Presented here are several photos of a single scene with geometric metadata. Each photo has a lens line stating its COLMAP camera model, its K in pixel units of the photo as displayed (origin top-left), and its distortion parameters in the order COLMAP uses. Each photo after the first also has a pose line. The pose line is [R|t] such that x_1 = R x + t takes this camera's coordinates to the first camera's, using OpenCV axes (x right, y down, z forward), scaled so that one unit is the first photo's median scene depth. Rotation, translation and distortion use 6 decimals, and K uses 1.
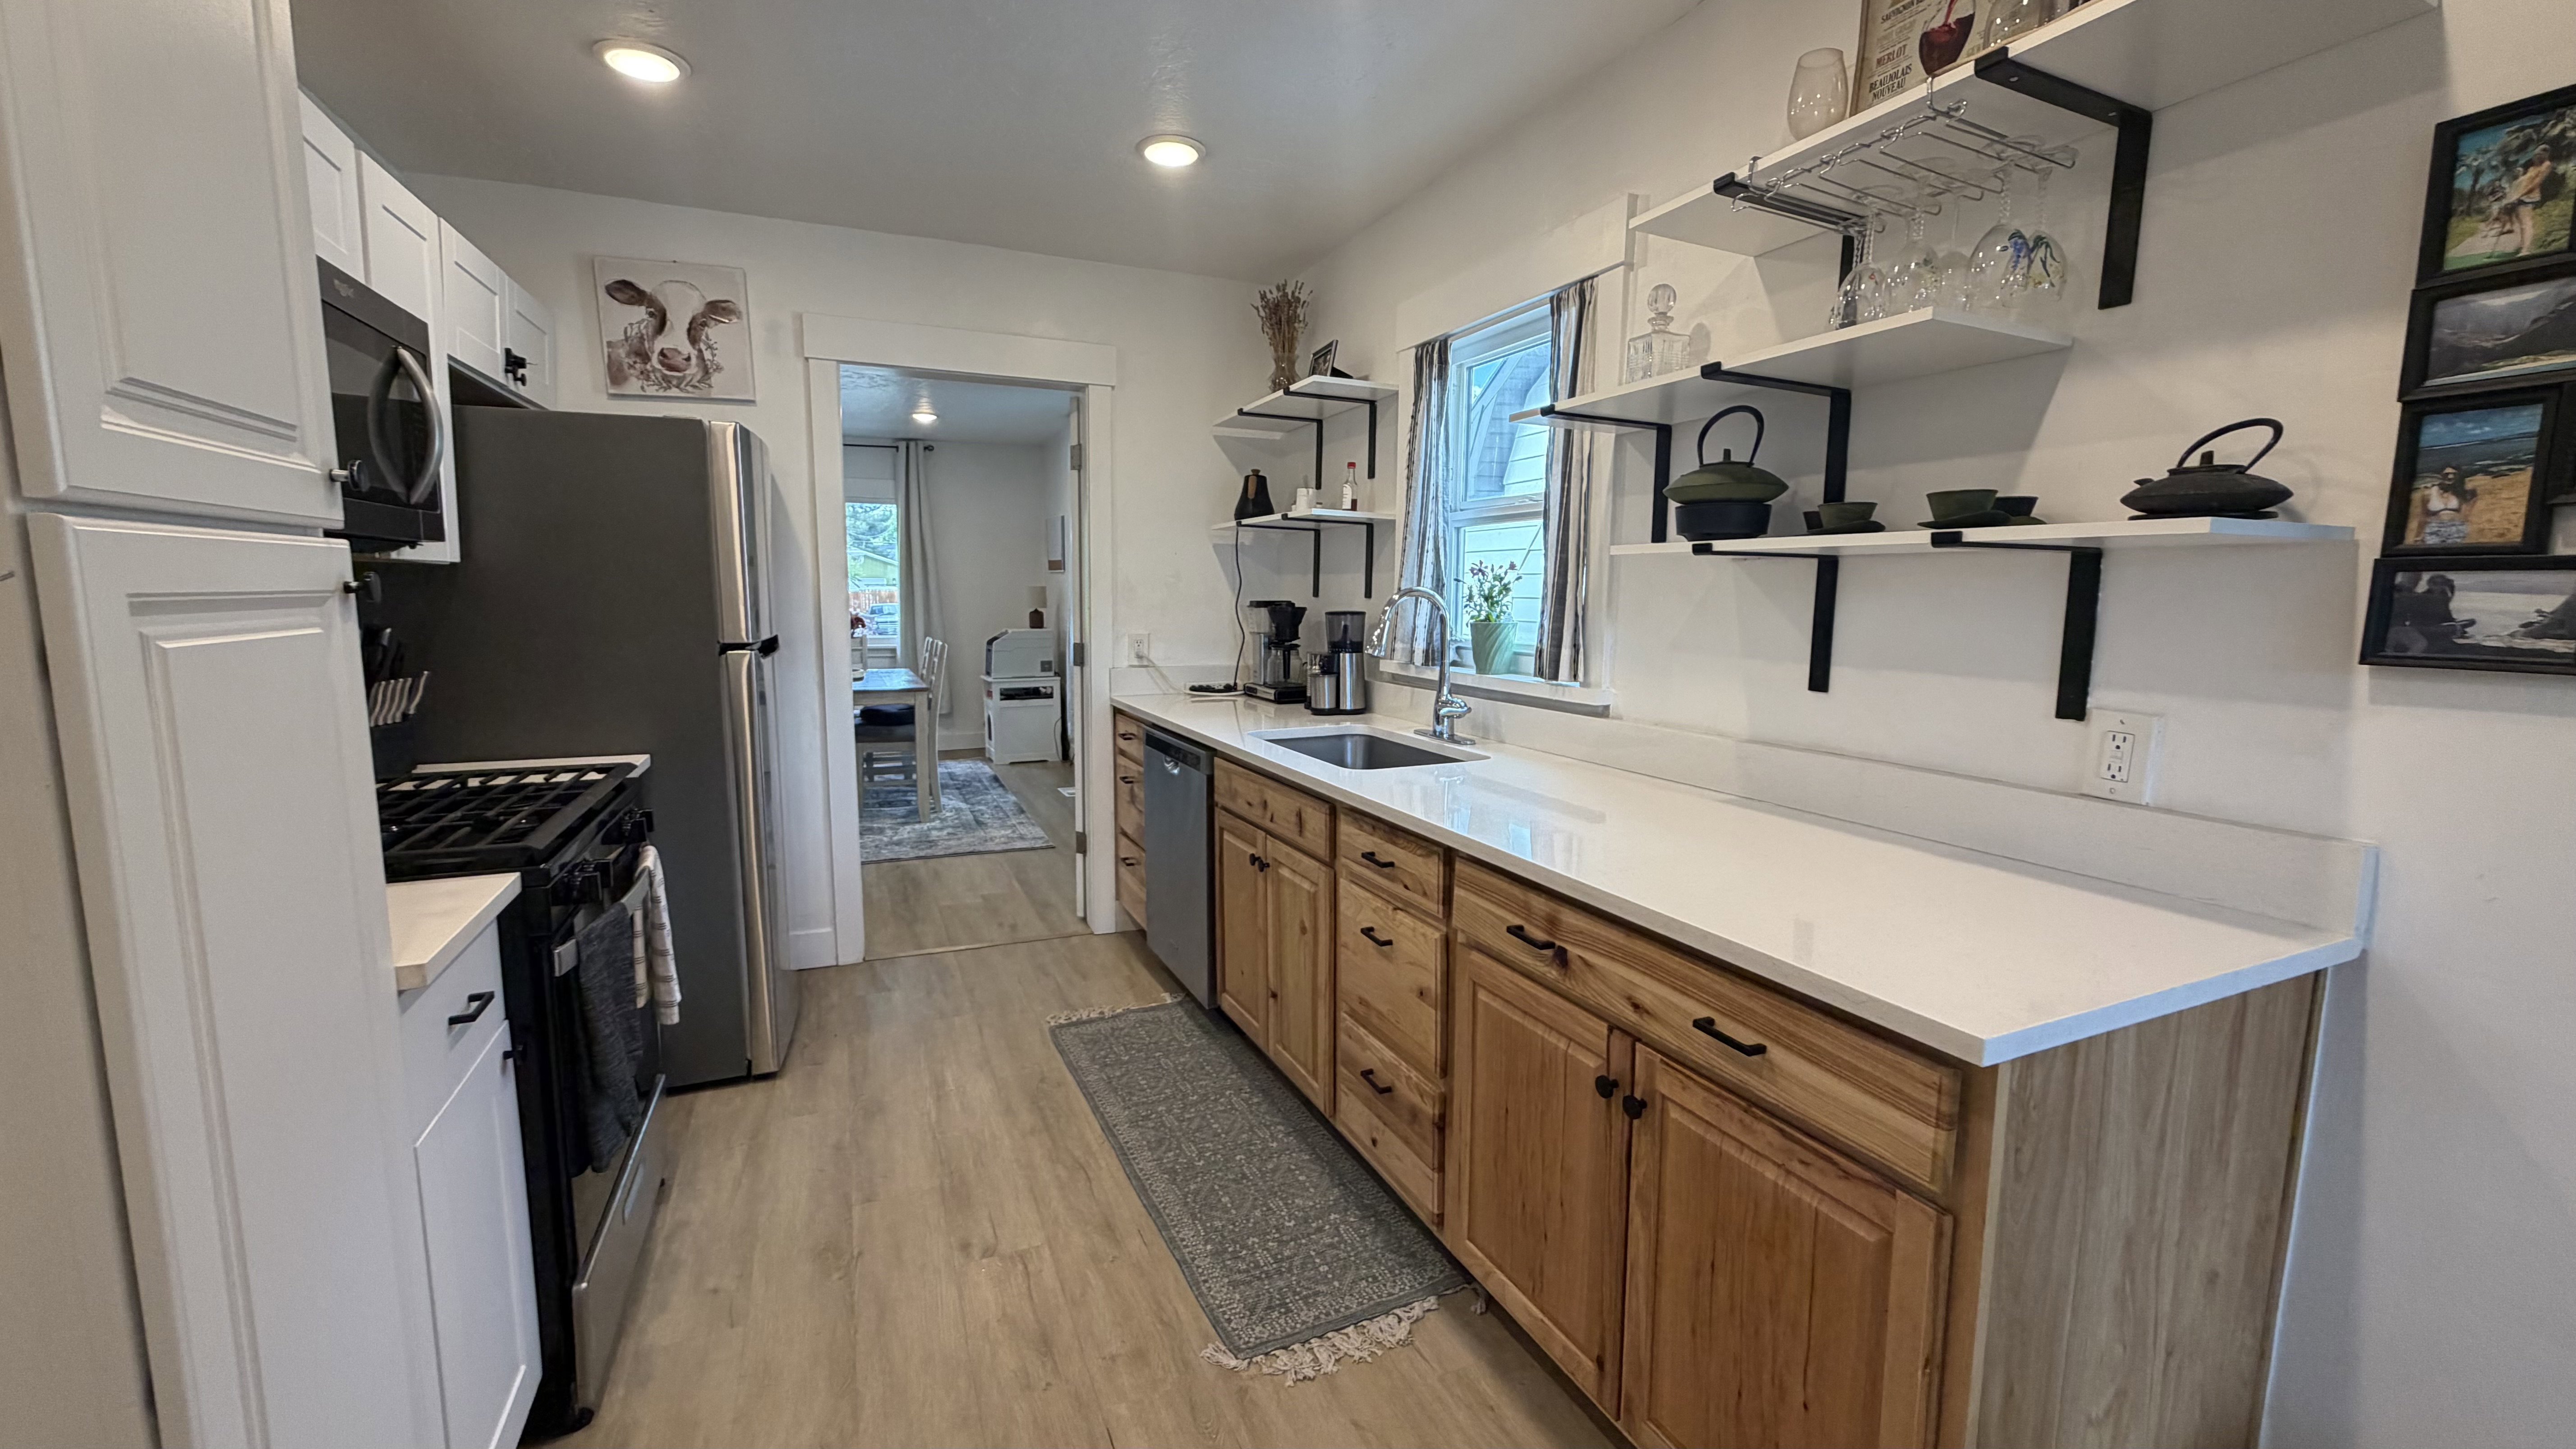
lens RADIAL K [[1006.2, 0, 1290.1], [0, 1006.2, 715.5], [0, 0, 1]] dist [-0.000507, 0.000127]
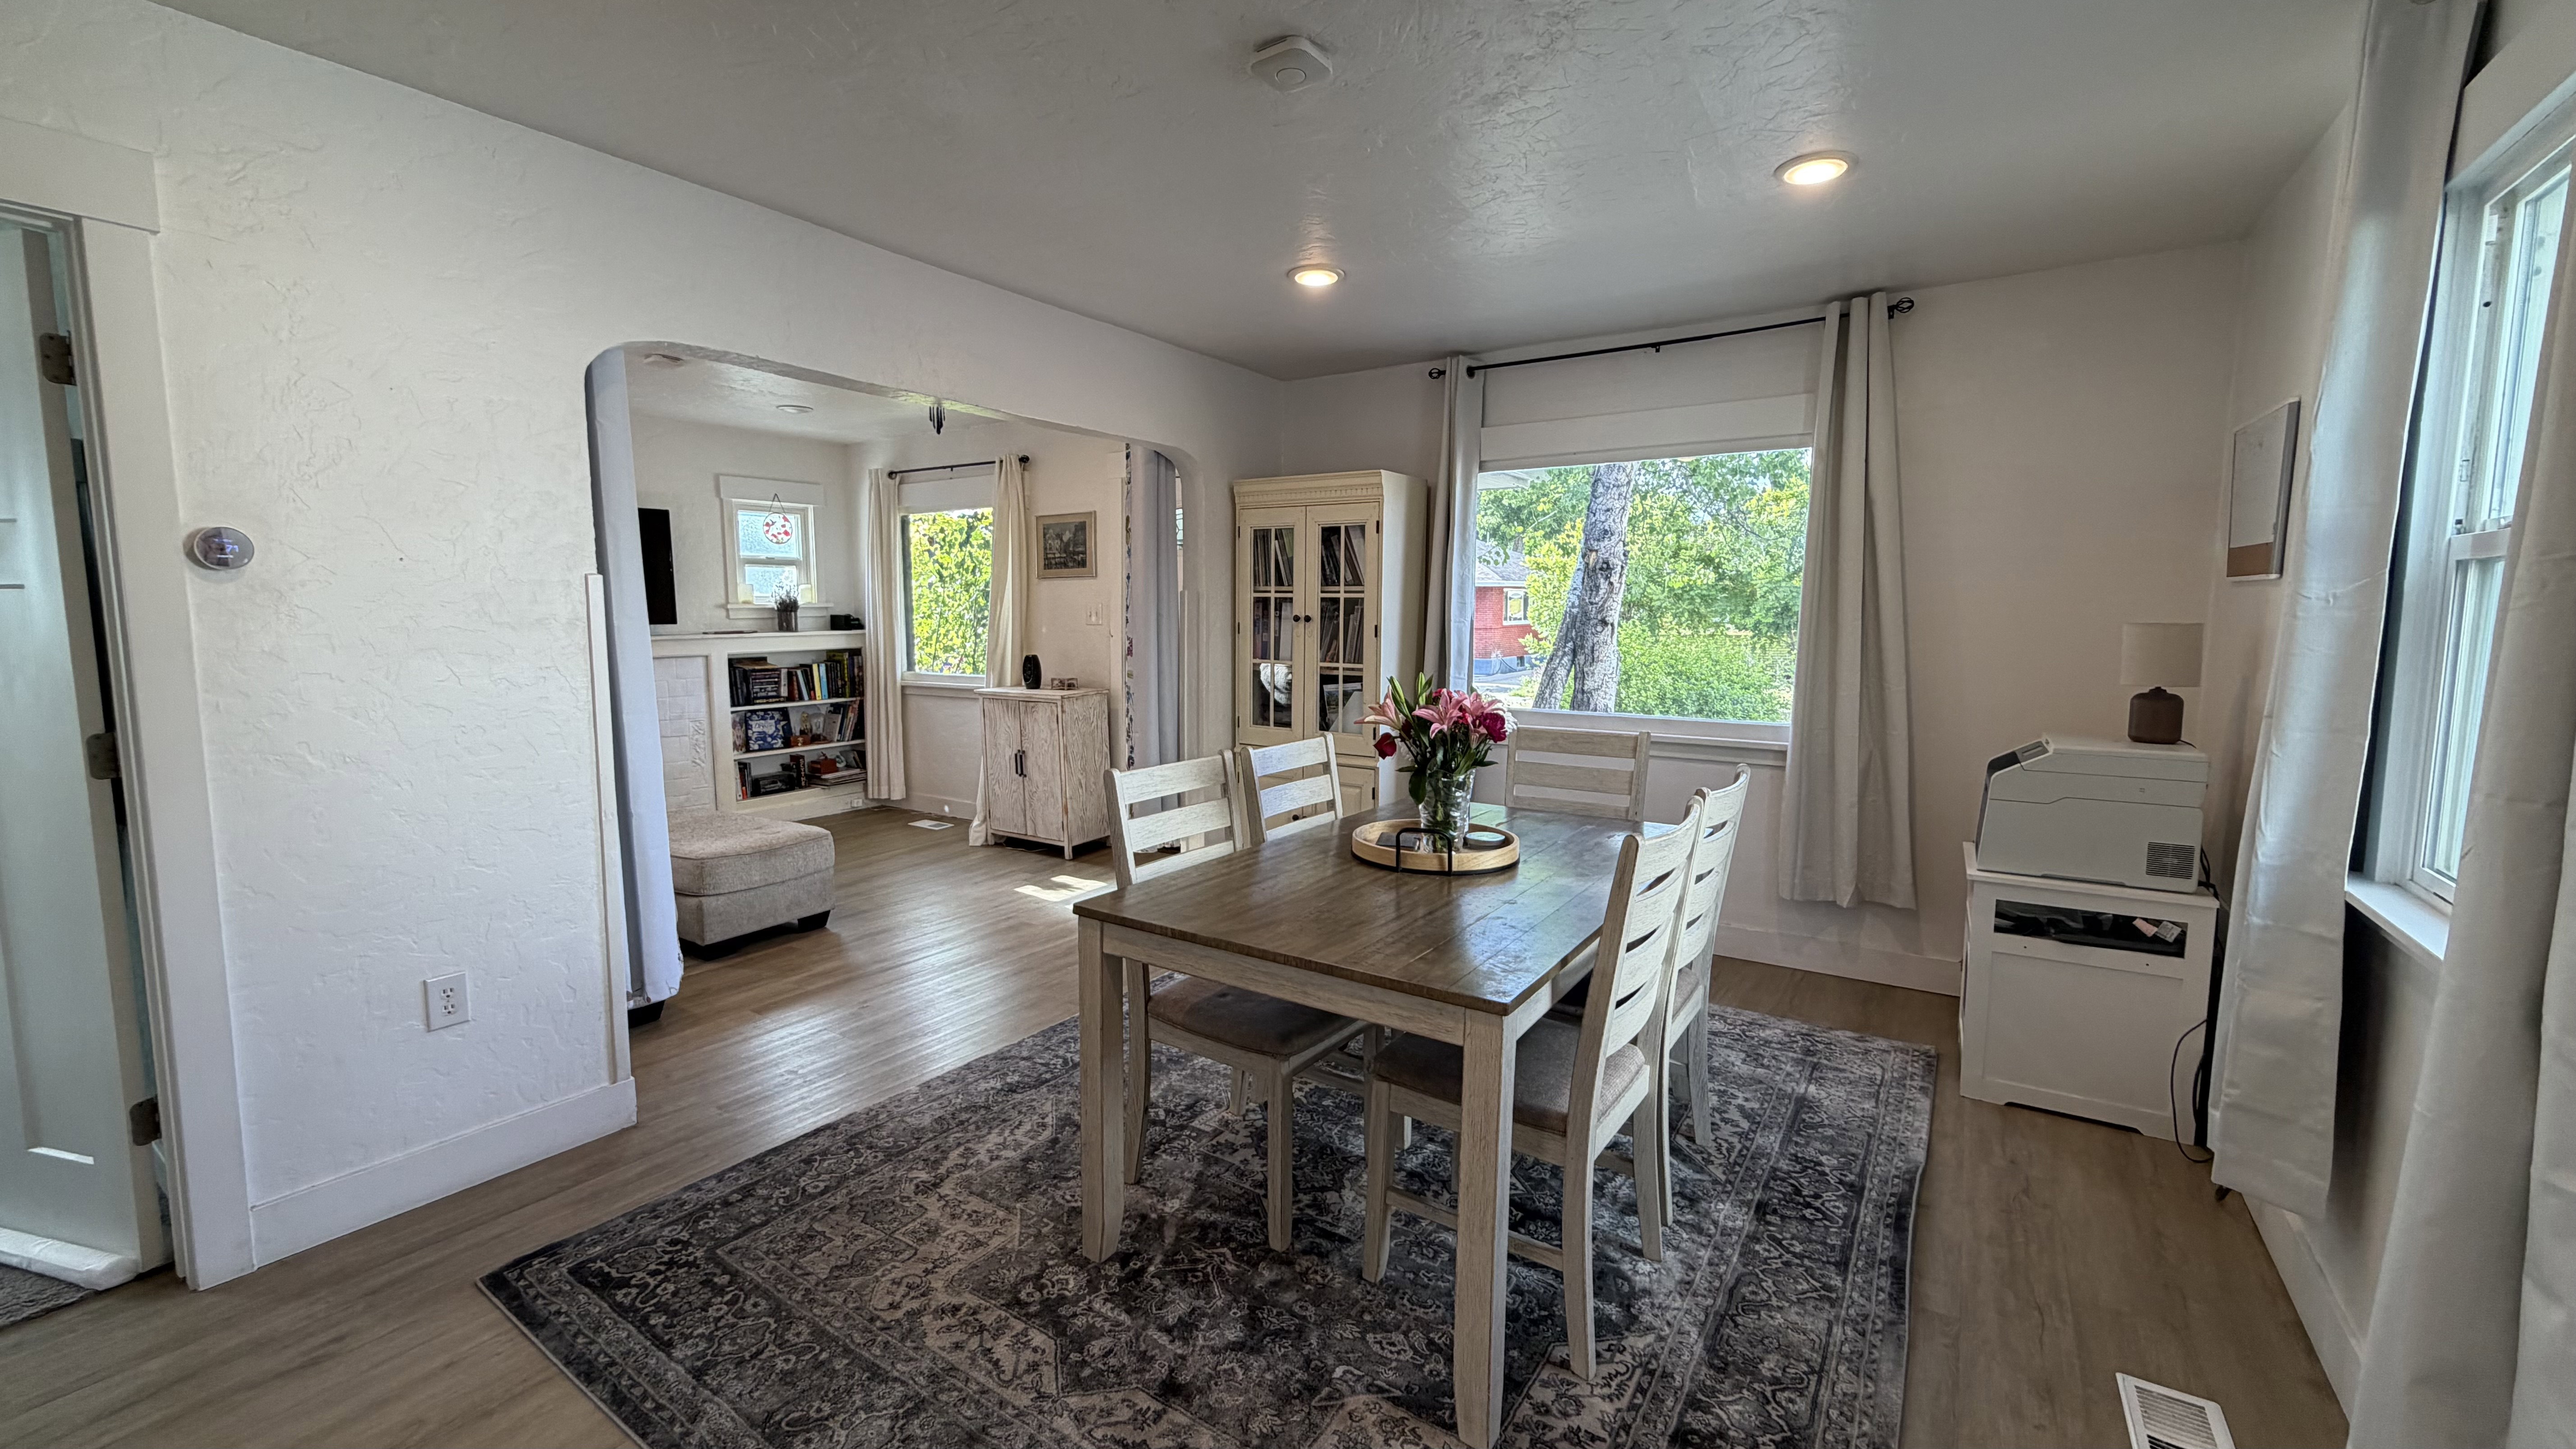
lens RADIAL K [[1006.2, 0, 1286.1], [0, 1006.2, 720.1], [0, 0, 1]] dist [-0.000507, 0.000127]
pose [[0.523191, 0.081811, -0.848280, -0.114828], [-0.106771, 0.993831, 0.029996, -0.073502], [0.845501, 0.074878, 0.528698, 0.566372]]
